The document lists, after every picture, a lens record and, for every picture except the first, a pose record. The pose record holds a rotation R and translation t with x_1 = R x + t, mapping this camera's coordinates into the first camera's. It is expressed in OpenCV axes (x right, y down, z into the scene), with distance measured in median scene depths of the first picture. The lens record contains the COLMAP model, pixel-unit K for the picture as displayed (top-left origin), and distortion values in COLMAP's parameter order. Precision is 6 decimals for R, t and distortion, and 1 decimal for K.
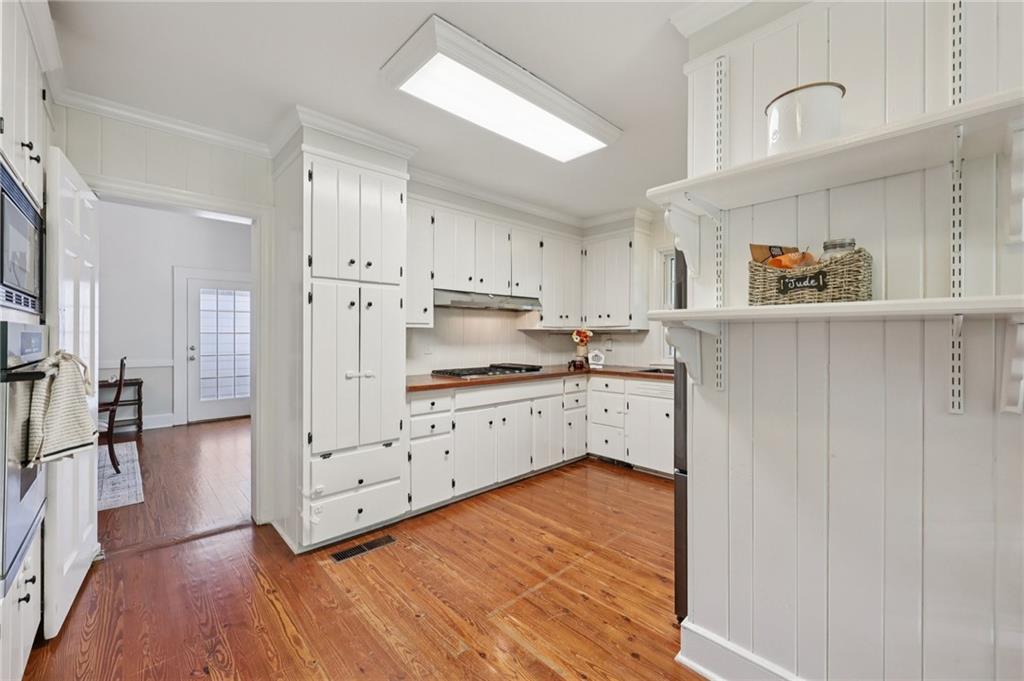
lens RADIAL K [[408.6, 0, 507.5], [0, 408.6, 335.8], [0, 0, 1]] dist [0.001192, -0.000491]
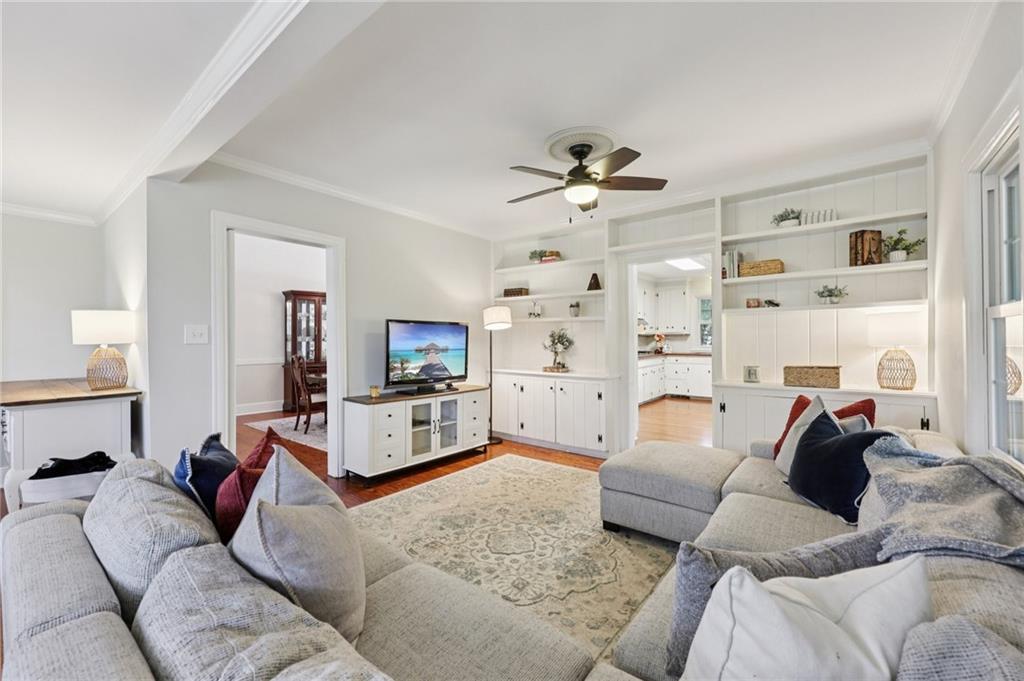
lens RADIAL K [[408.6, 0, 508.0], [0, 408.6, 339.3], [0, 0, 1]] dist [0.001192, -0.000491]
pose [[0.990376, -0.008869, 0.138117, -1.038787], [0.008704, 0.999961, 0.001800, 0.000583], [-0.138128, -0.000580, 0.990414, -1.115040]]
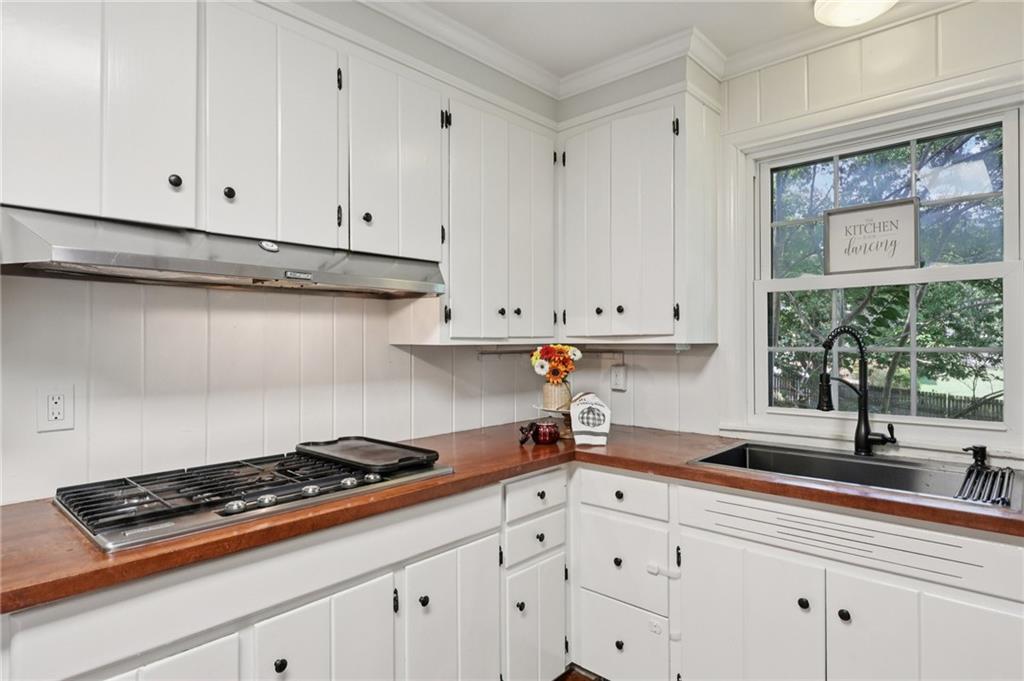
lens RADIAL K [[569.7, 0, 512.3], [0, 569.7, 340.3], [0, 0, 1]] dist [0.004183, -0.000199]
pose [[0.996498, -0.004375, 0.083504, 0.115593], [0.004589, 0.999987, -0.002369, -0.021442], [-0.083492, 0.002743, 0.996505, 0.550839]]
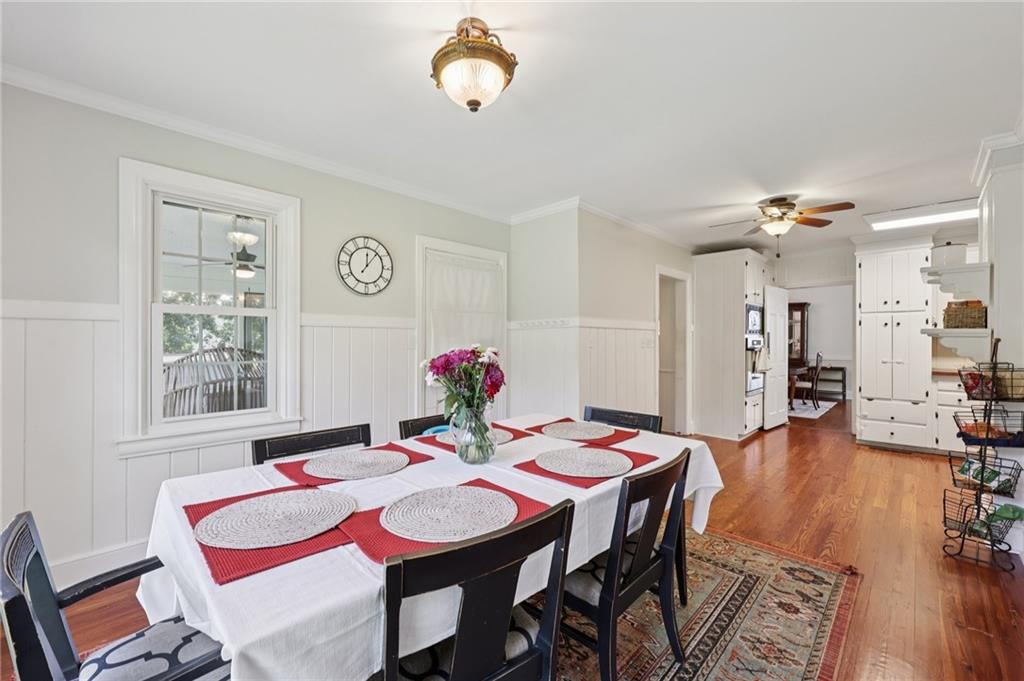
lens RADIAL K [[408.6, 0, 513.5], [0, 408.6, 342.2], [0, 0, 1]] dist [0.001192, -0.000491]
pose [[0.045276, 0.003420, -0.998969, 1.007353], [0.002381, 0.999991, 0.003532, -0.002791], [0.998972, -0.002538, 0.045267, -0.579241]]
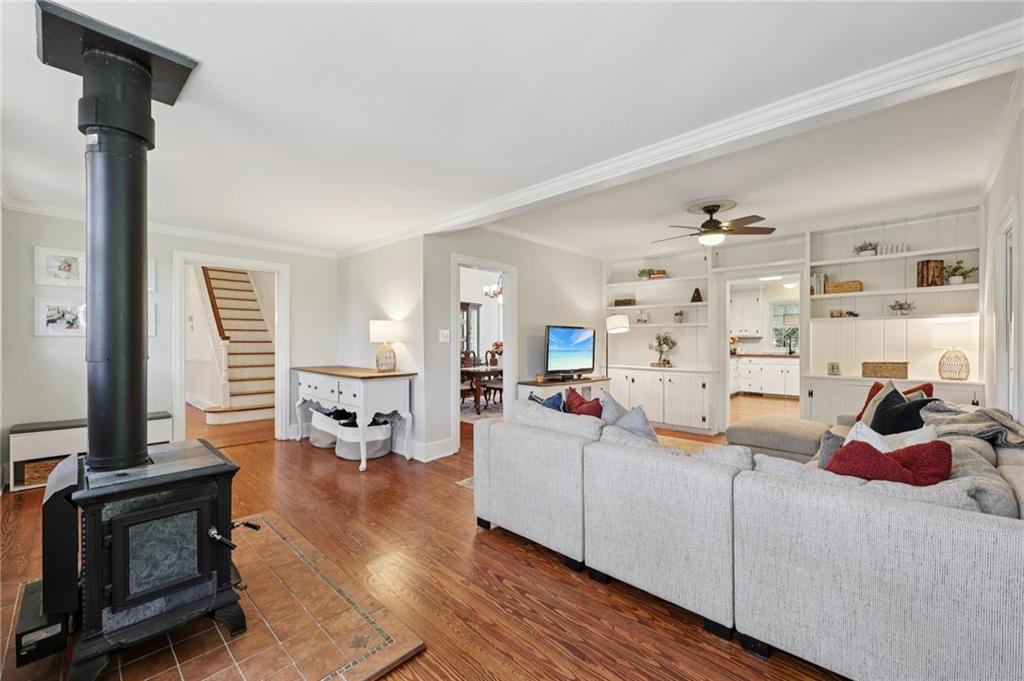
lens RADIAL K [[408.6, 0, 512.1], [0, 408.6, 343.3], [0, 0, 1]] dist [0.001192, -0.000491]
pose [[0.999085, -0.002905, 0.042676, -1.376089], [0.002606, 0.999972, 0.007058, 0.000713], [-0.042695, -0.006940, 0.999064, -1.446634]]
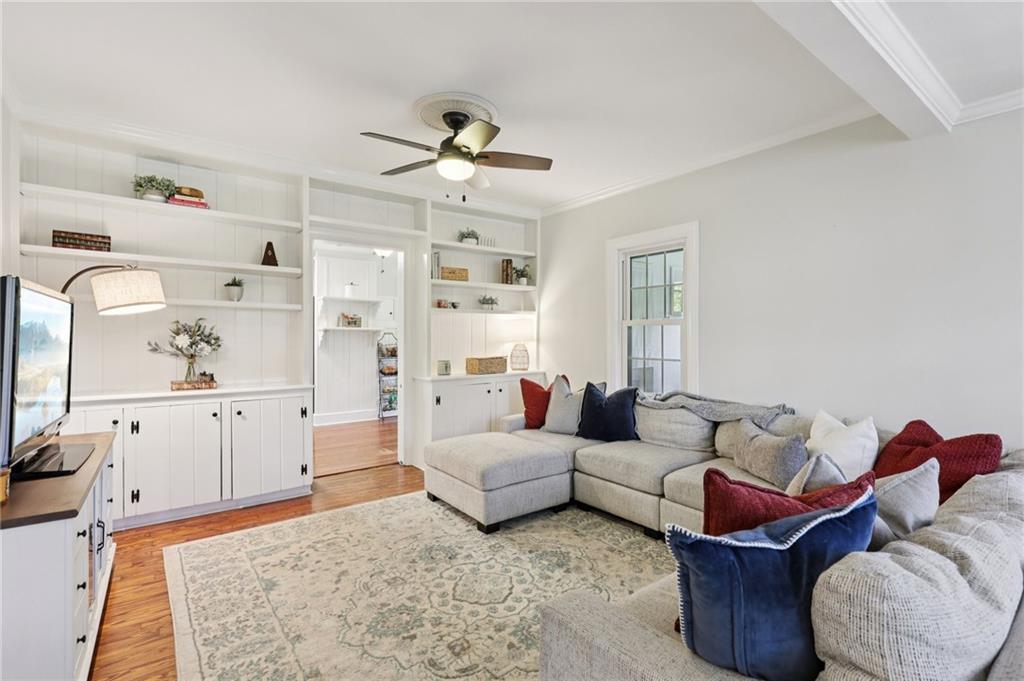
lens RADIAL K [[479.0, 0, 512.2], [0, 479.0, 338.9], [0, 0, 1]] dist [-0.002674, -0.000201]
pose [[0.102116, -0.009443, 0.994728, -1.574419], [-0.001077, 0.999953, 0.009603, 0.001774], [-0.994772, -0.002052, 0.102101, -0.540876]]
